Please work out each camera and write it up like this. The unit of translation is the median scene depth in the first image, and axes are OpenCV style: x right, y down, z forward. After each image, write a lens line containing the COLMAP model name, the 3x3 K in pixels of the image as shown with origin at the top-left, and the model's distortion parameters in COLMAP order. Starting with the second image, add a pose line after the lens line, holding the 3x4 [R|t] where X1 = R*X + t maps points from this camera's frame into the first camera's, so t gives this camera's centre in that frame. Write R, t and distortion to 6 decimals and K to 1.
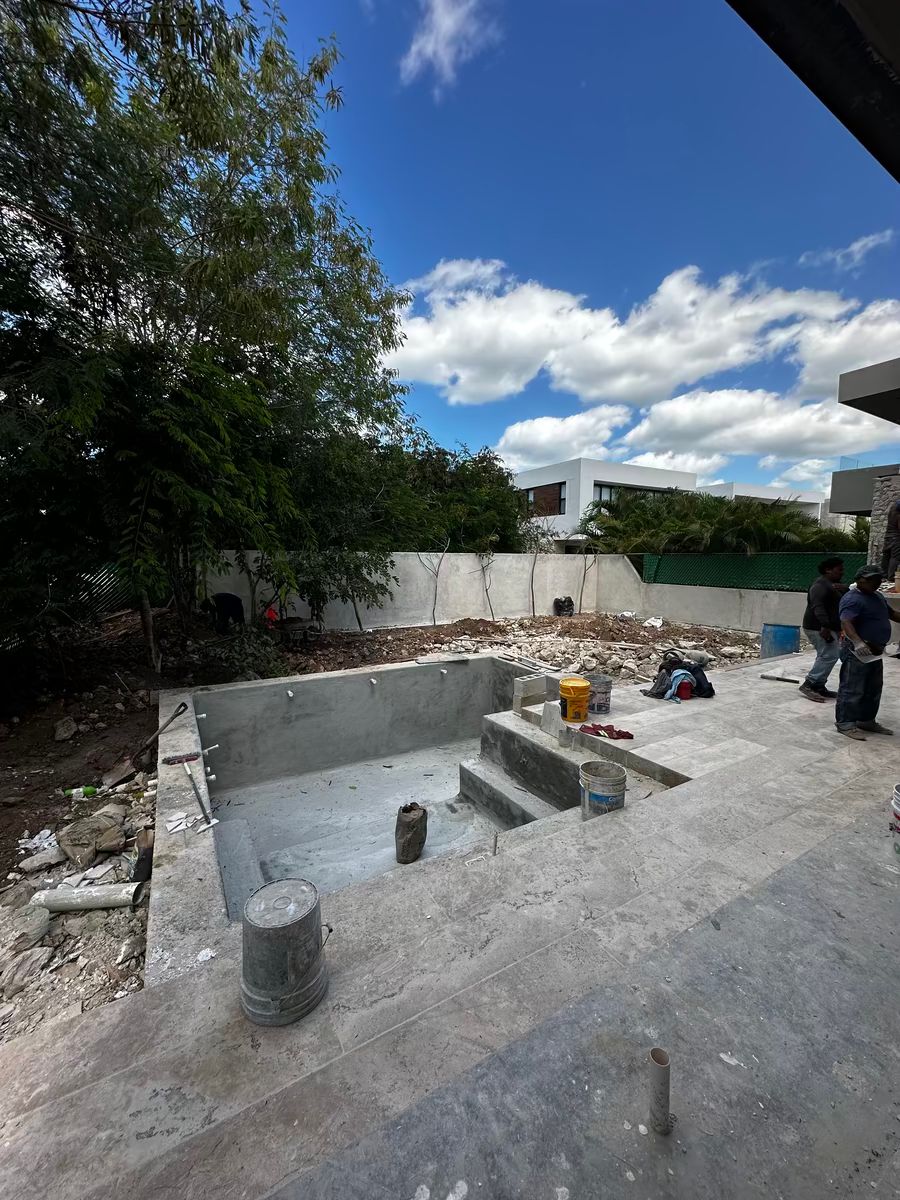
lens RADIAL K [[478.7, 0, 448.9], [0, 478.7, 601.4], [0, 0, 1]] dist [-0.004014, 0.001151]
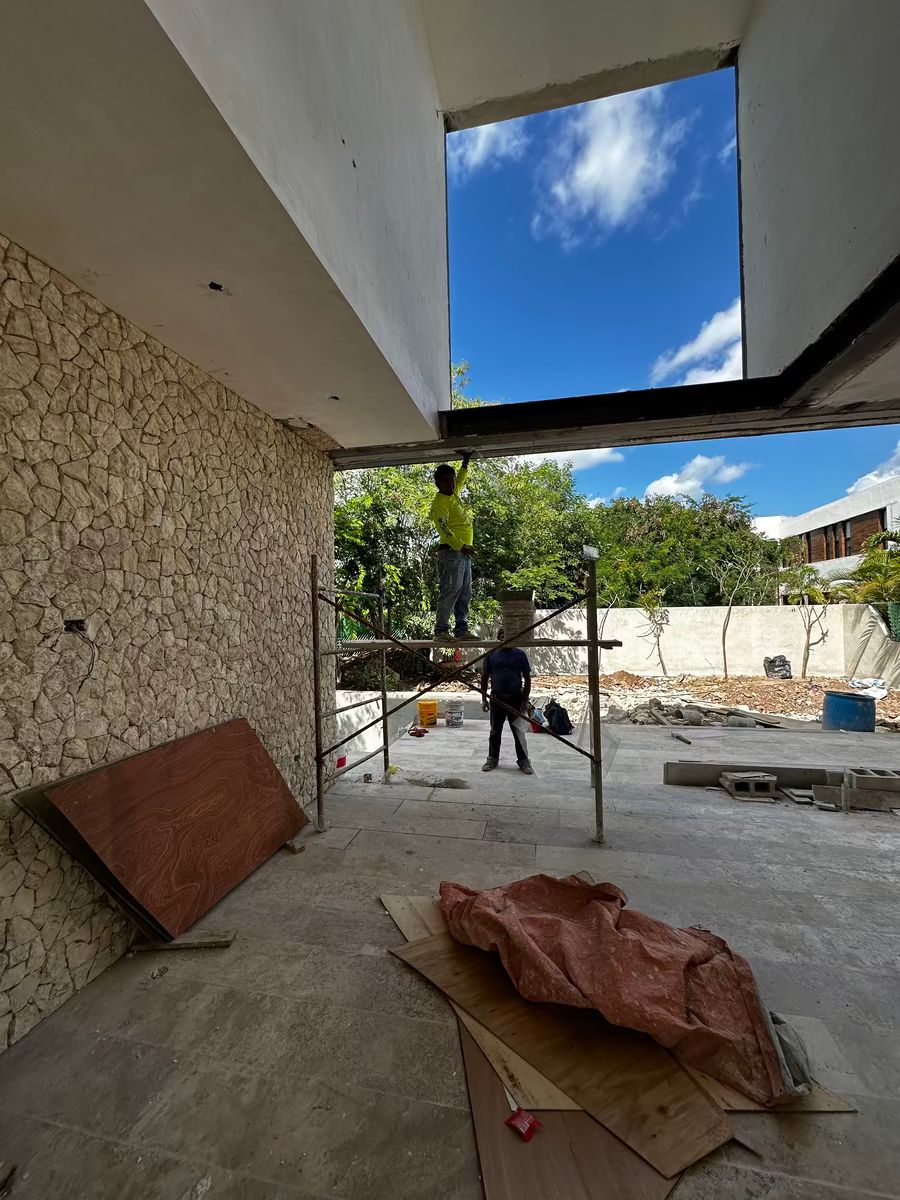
lens RADIAL K [[478.7, 0, 448.2], [0, 478.7, 600.8], [0, 0, 1]] dist [-0.004014, 0.001151]
pose [[0.730728, -0.032241, -0.681907, 0.417532], [-0.043217, 0.994696, -0.093341, -0.001972], [0.681299, 0.097677, 0.725459, -0.024624]]
